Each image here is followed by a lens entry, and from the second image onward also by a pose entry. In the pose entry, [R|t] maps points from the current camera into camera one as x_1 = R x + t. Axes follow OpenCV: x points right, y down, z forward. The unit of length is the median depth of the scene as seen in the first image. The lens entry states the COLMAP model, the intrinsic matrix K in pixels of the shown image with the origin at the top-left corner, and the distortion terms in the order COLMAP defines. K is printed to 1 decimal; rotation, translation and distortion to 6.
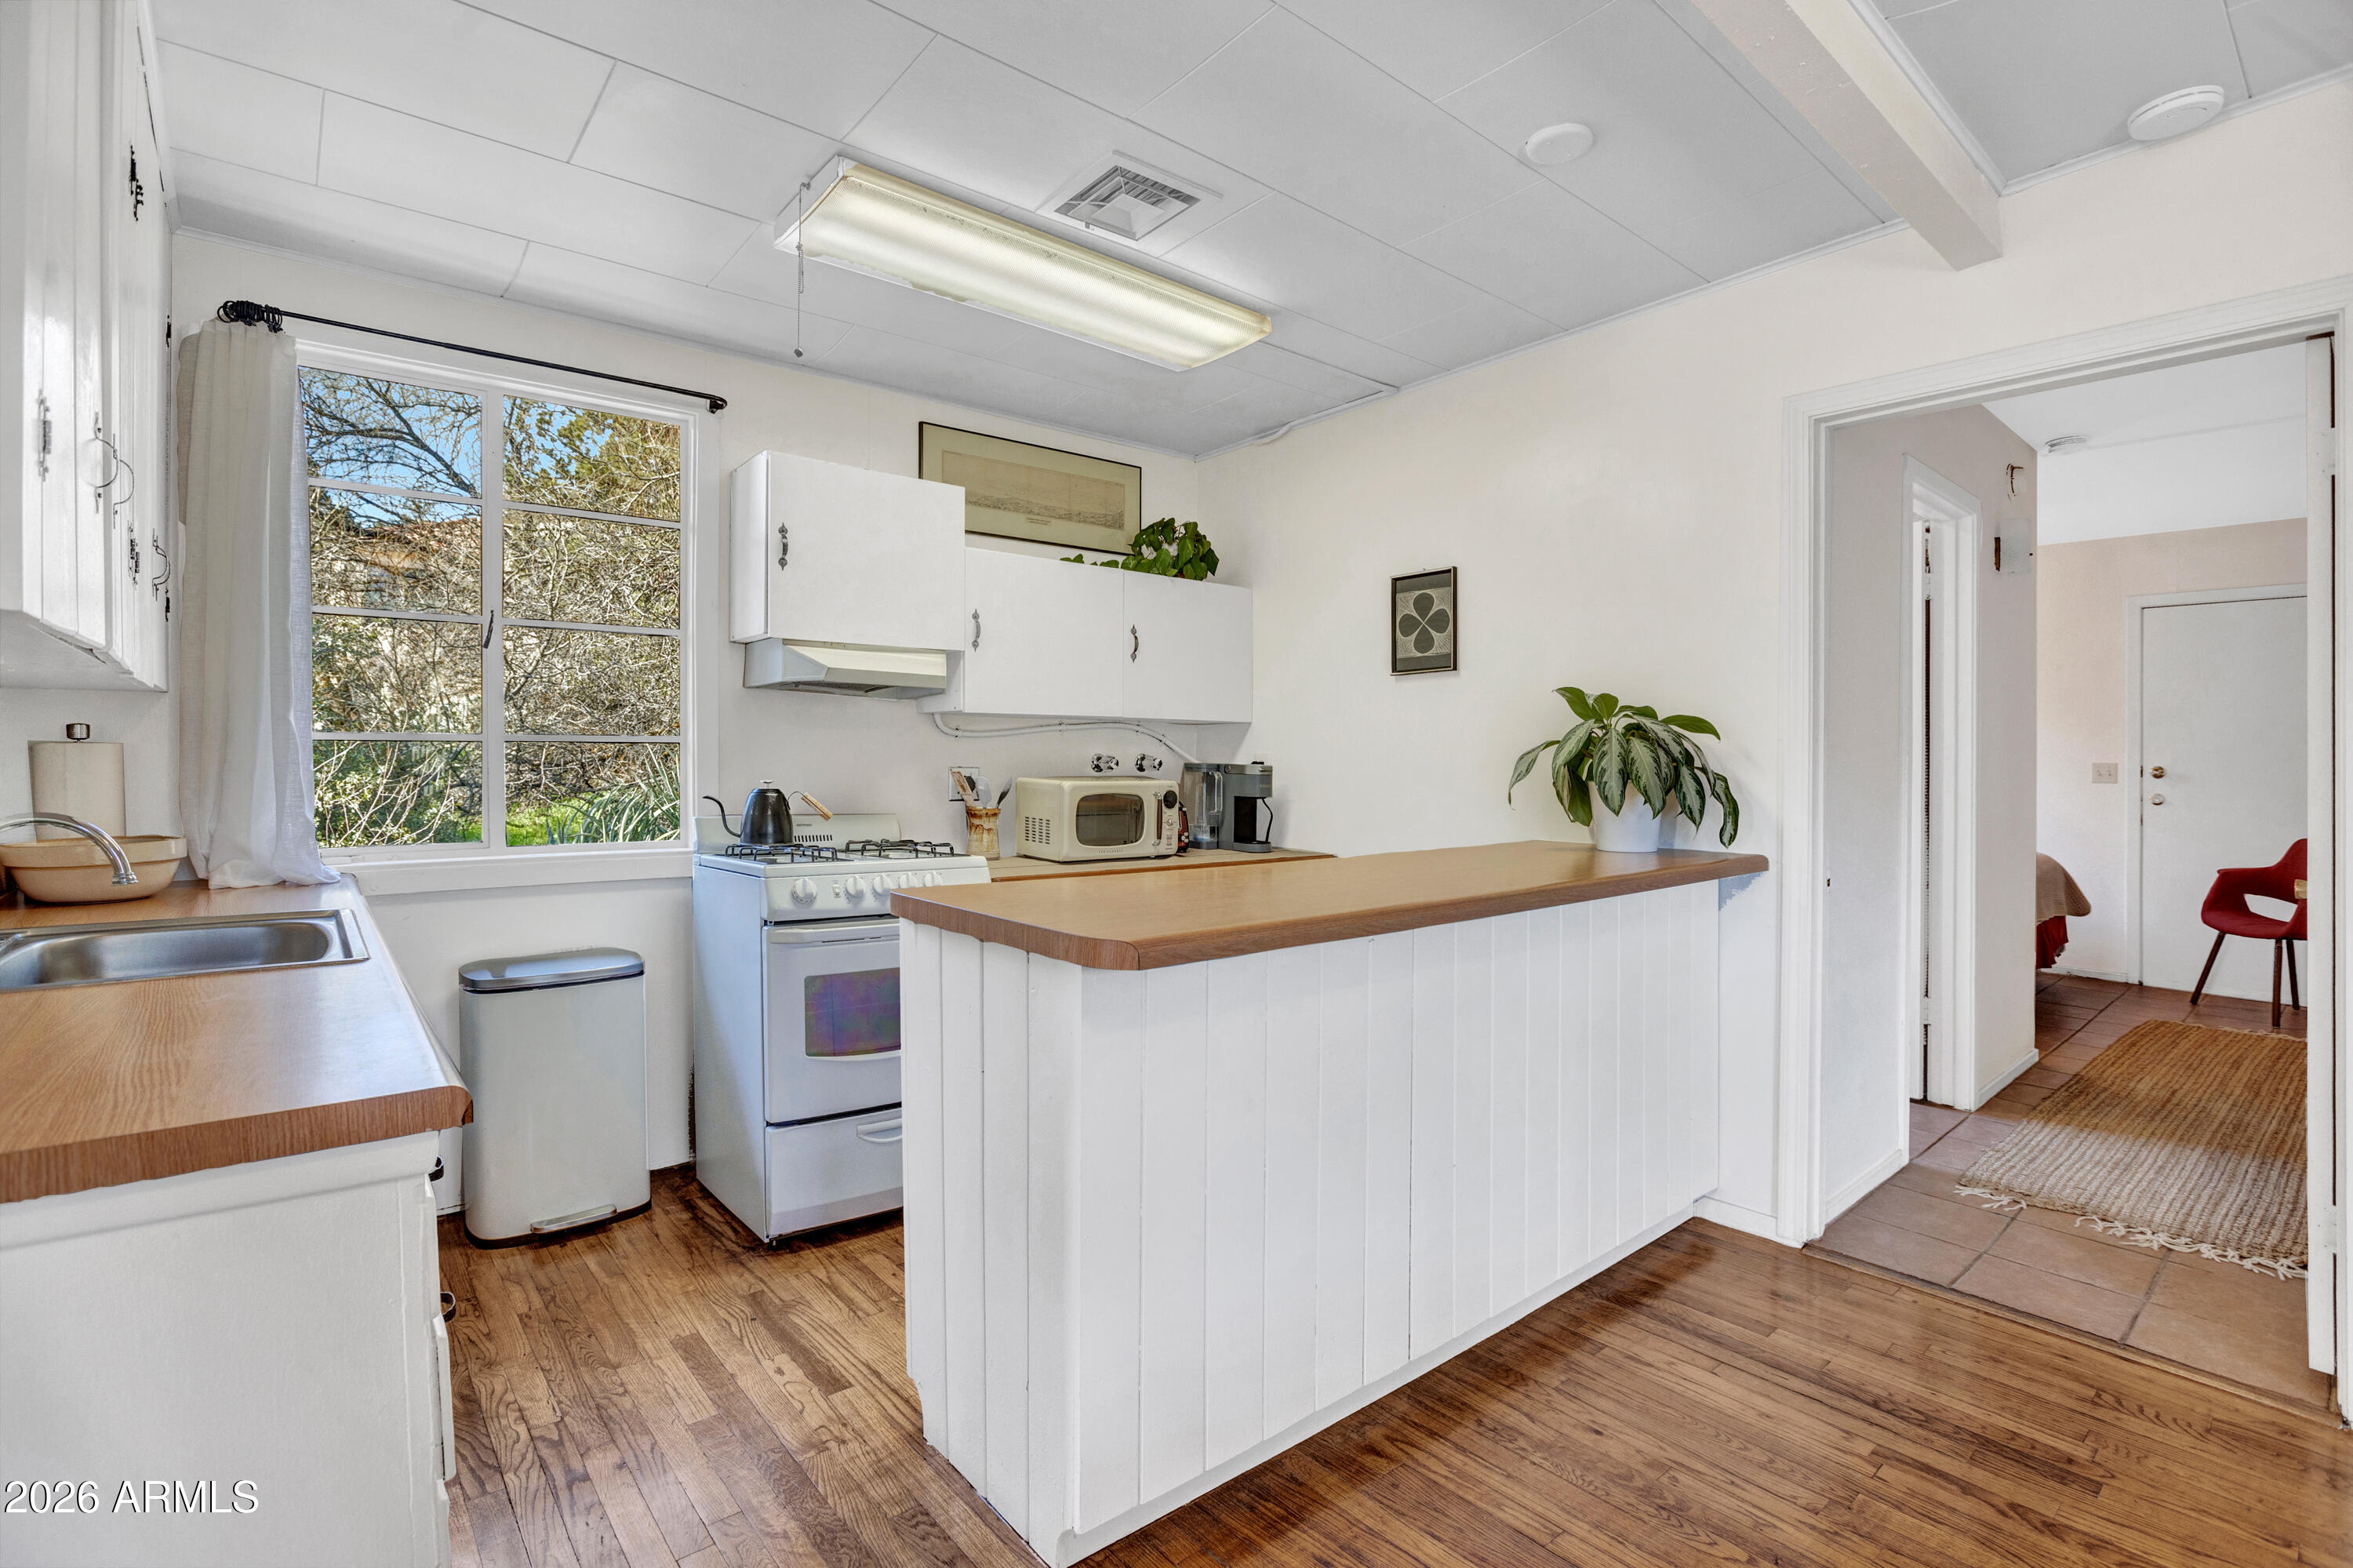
lens RADIAL K [[1117.4, 0, 1158.3], [0, 1117.4, 734.4], [0, 0, 1]] dist [-0.031349, 0.003585]
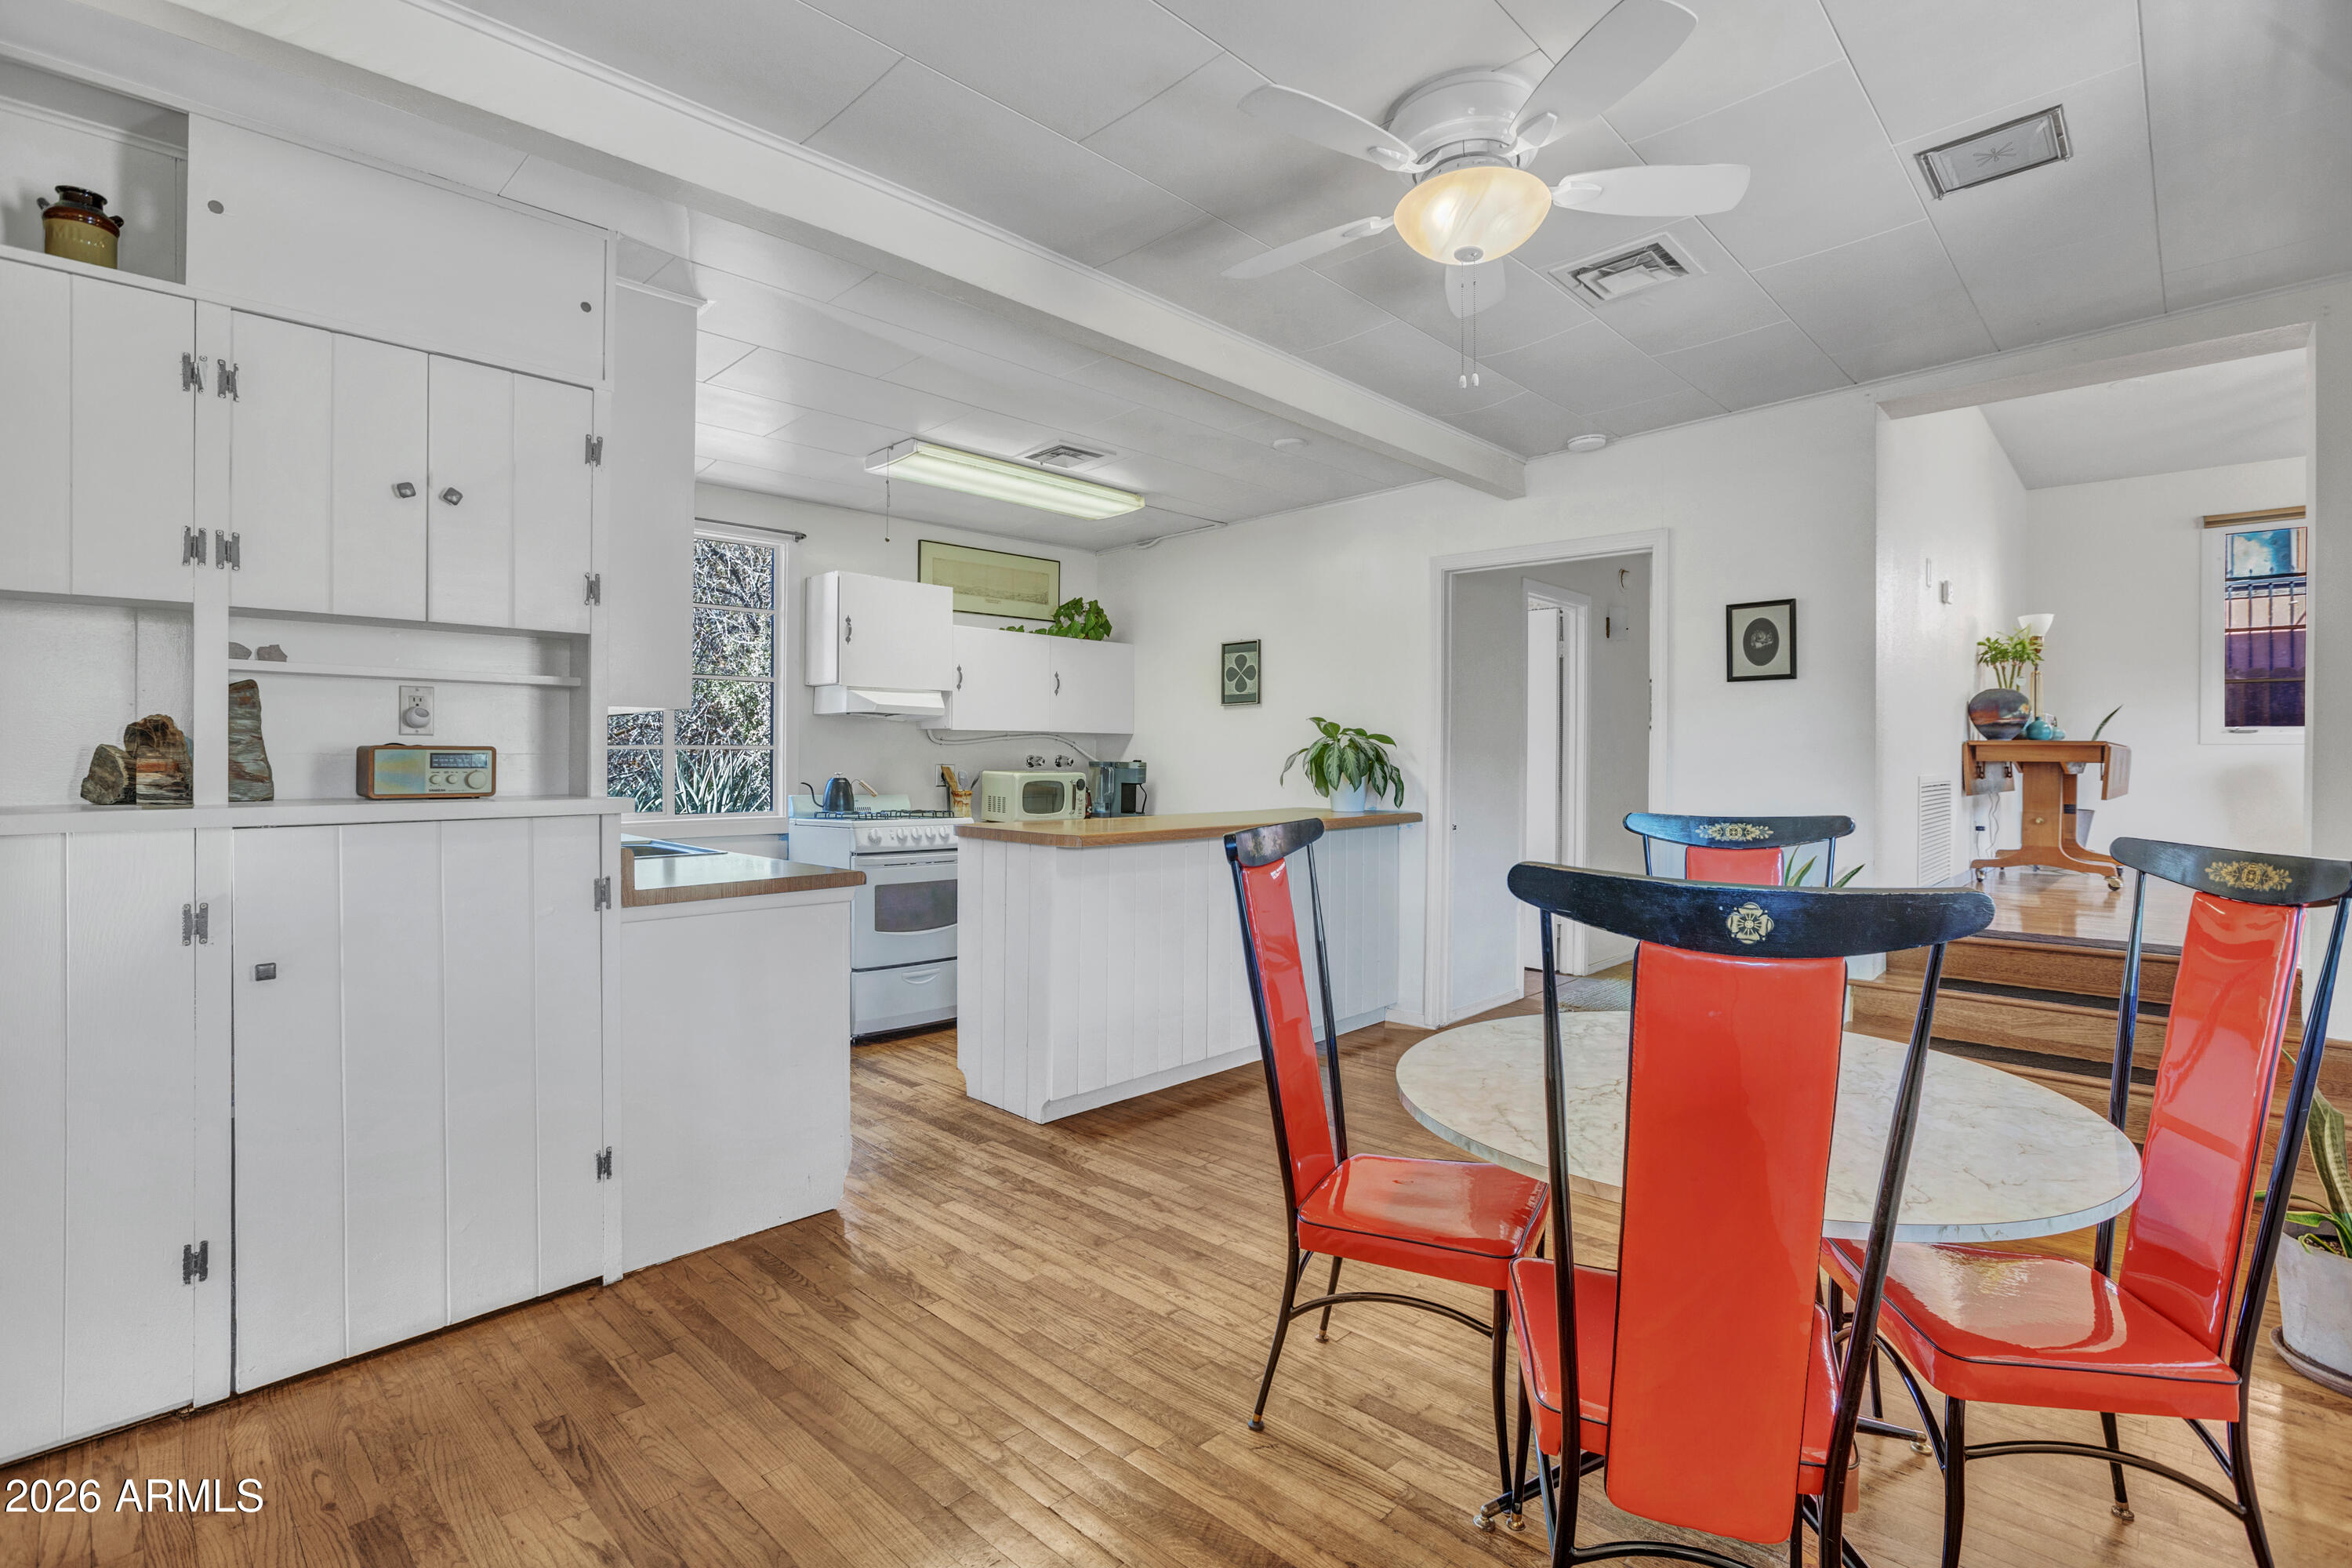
lens RADIAL K [[1116.9, 0, 1215.9], [0, 1116.9, 690.5], [0, 0, 1]] dist [-0.031349, 0.003585]
pose [[0.988270, 0.007785, 0.152520, -0.044808], [-0.002003, 0.999275, -0.038026, -0.015794], [-0.152705, 0.037275, 0.987569, -0.623081]]
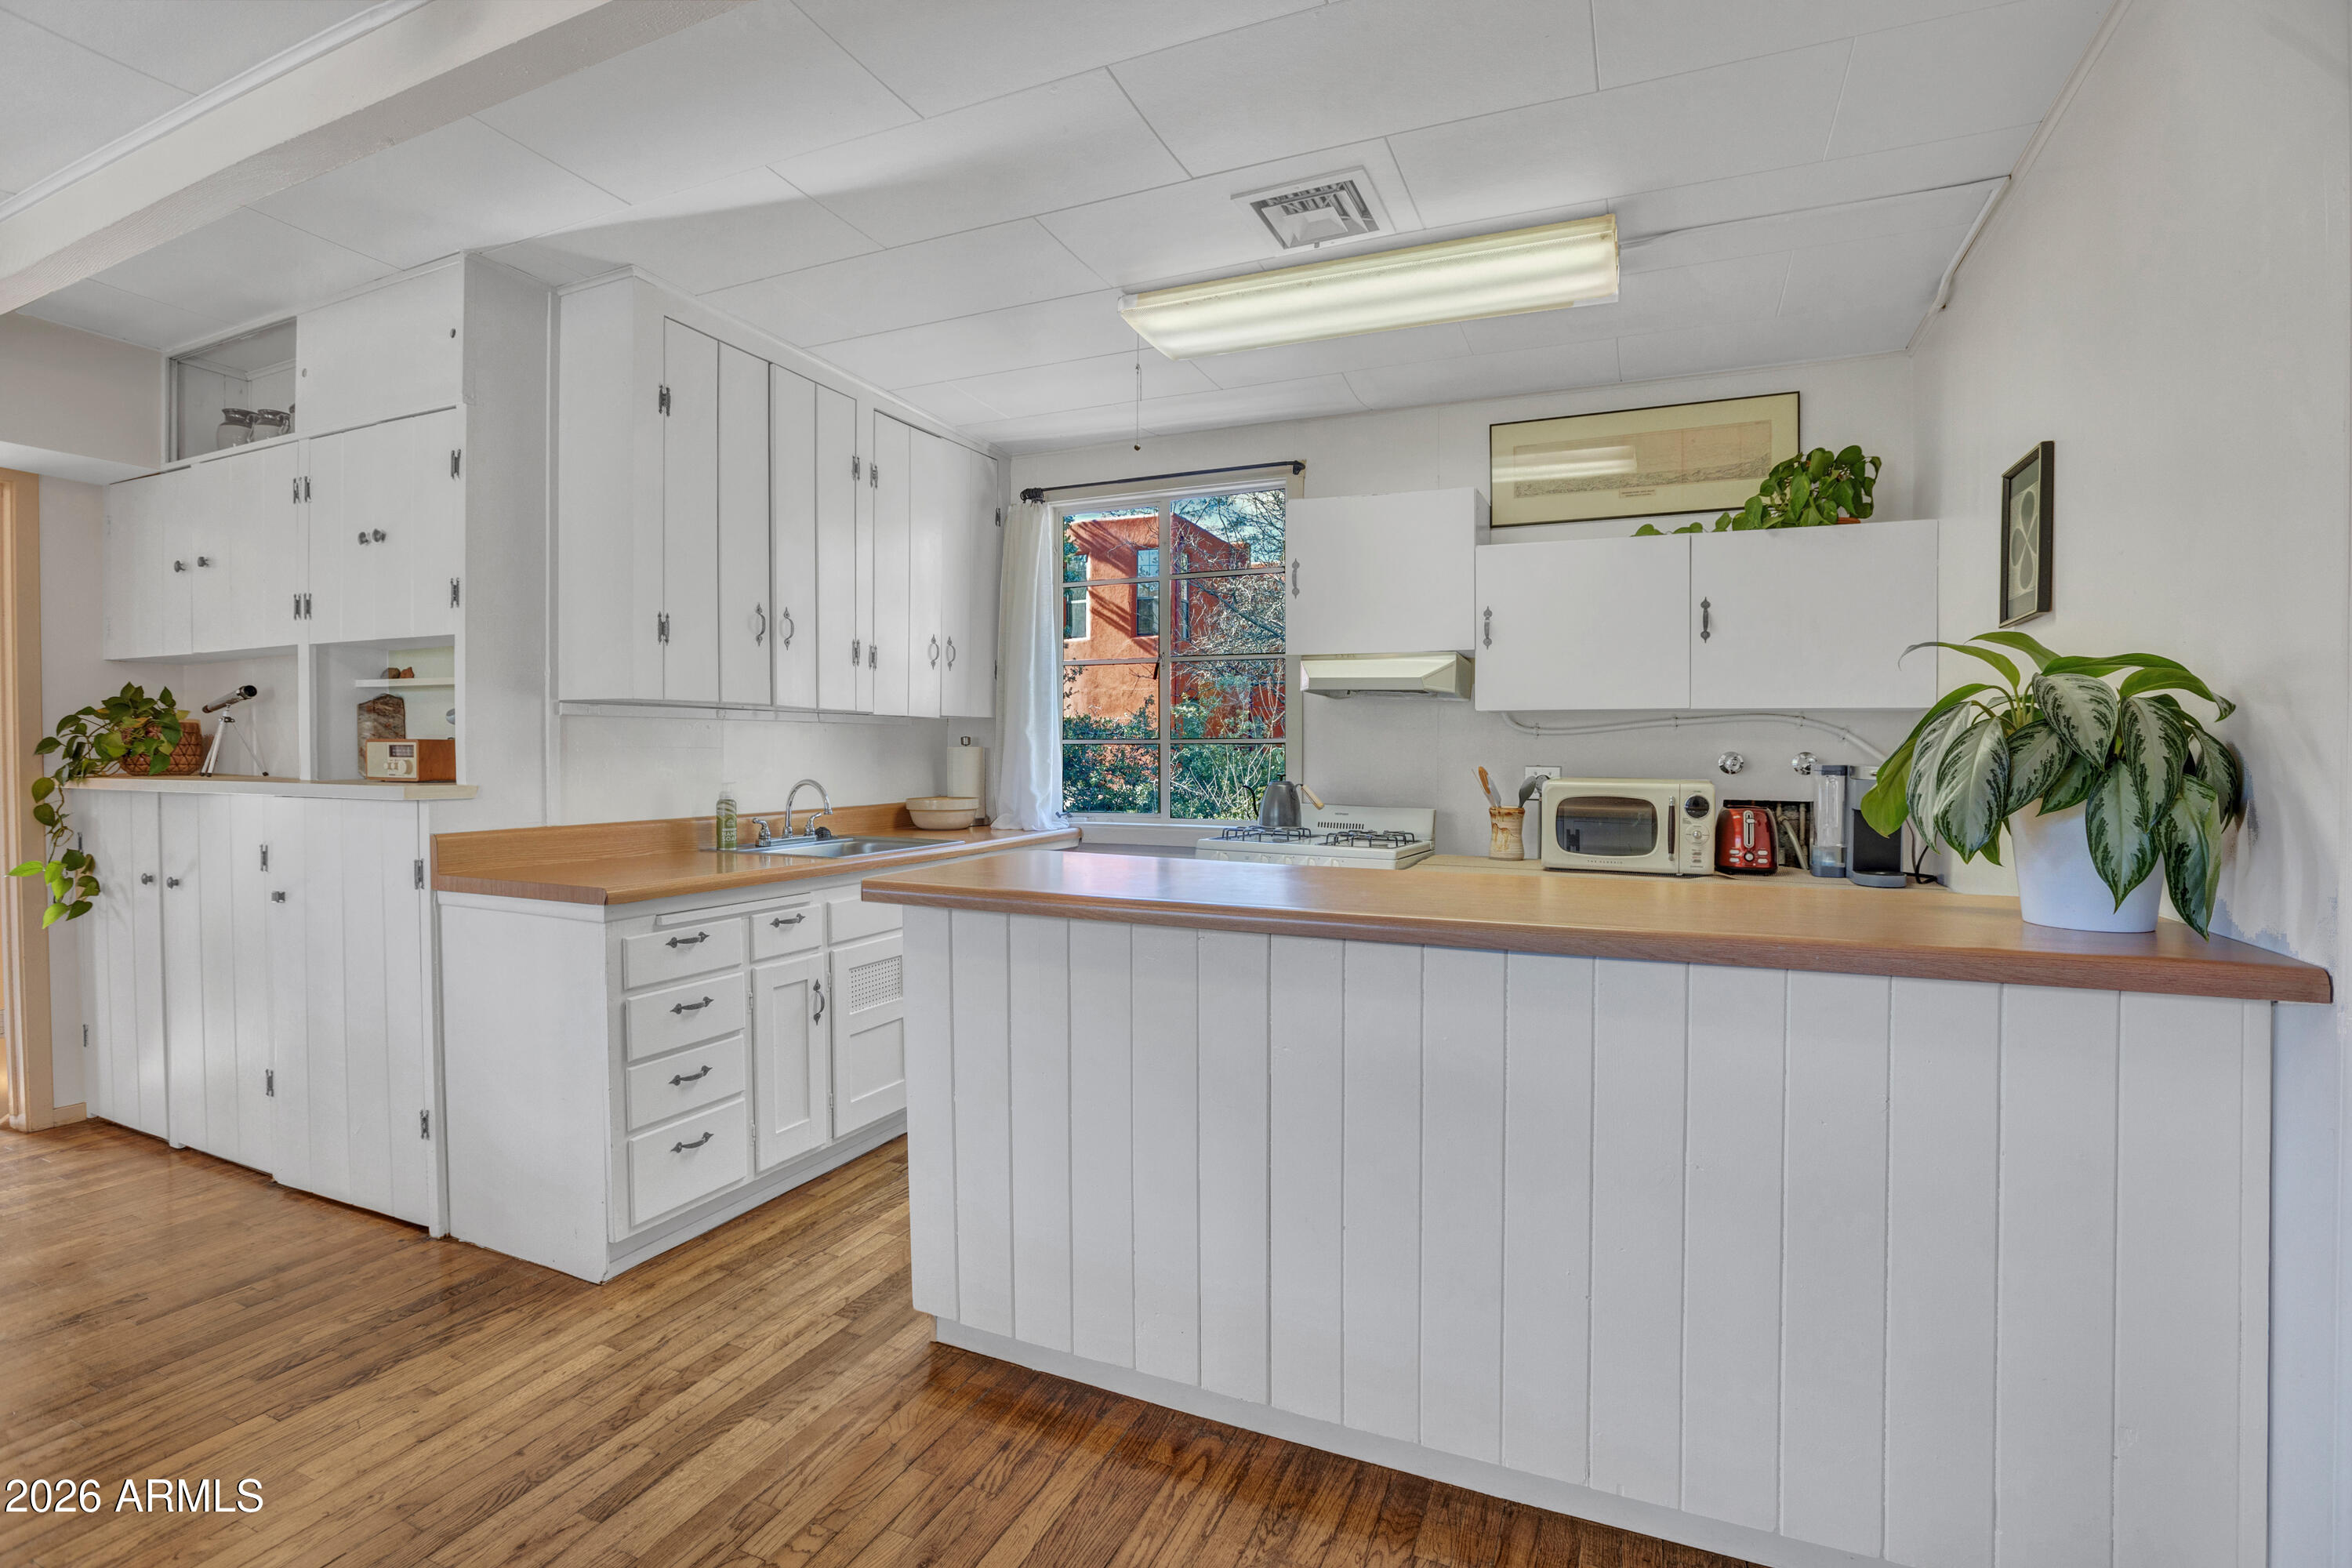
lens RADIAL K [[1116.9, 0, 1162.6], [0, 1116.9, 736.7], [0, 0, 1]] dist [-0.031349, 0.003585]
pose [[0.436856, -0.015933, -0.899391, 0.615566], [0.014646, 0.999837, -0.010599, 0.010232], [0.899412, -0.008542, 0.437018, 0.313200]]
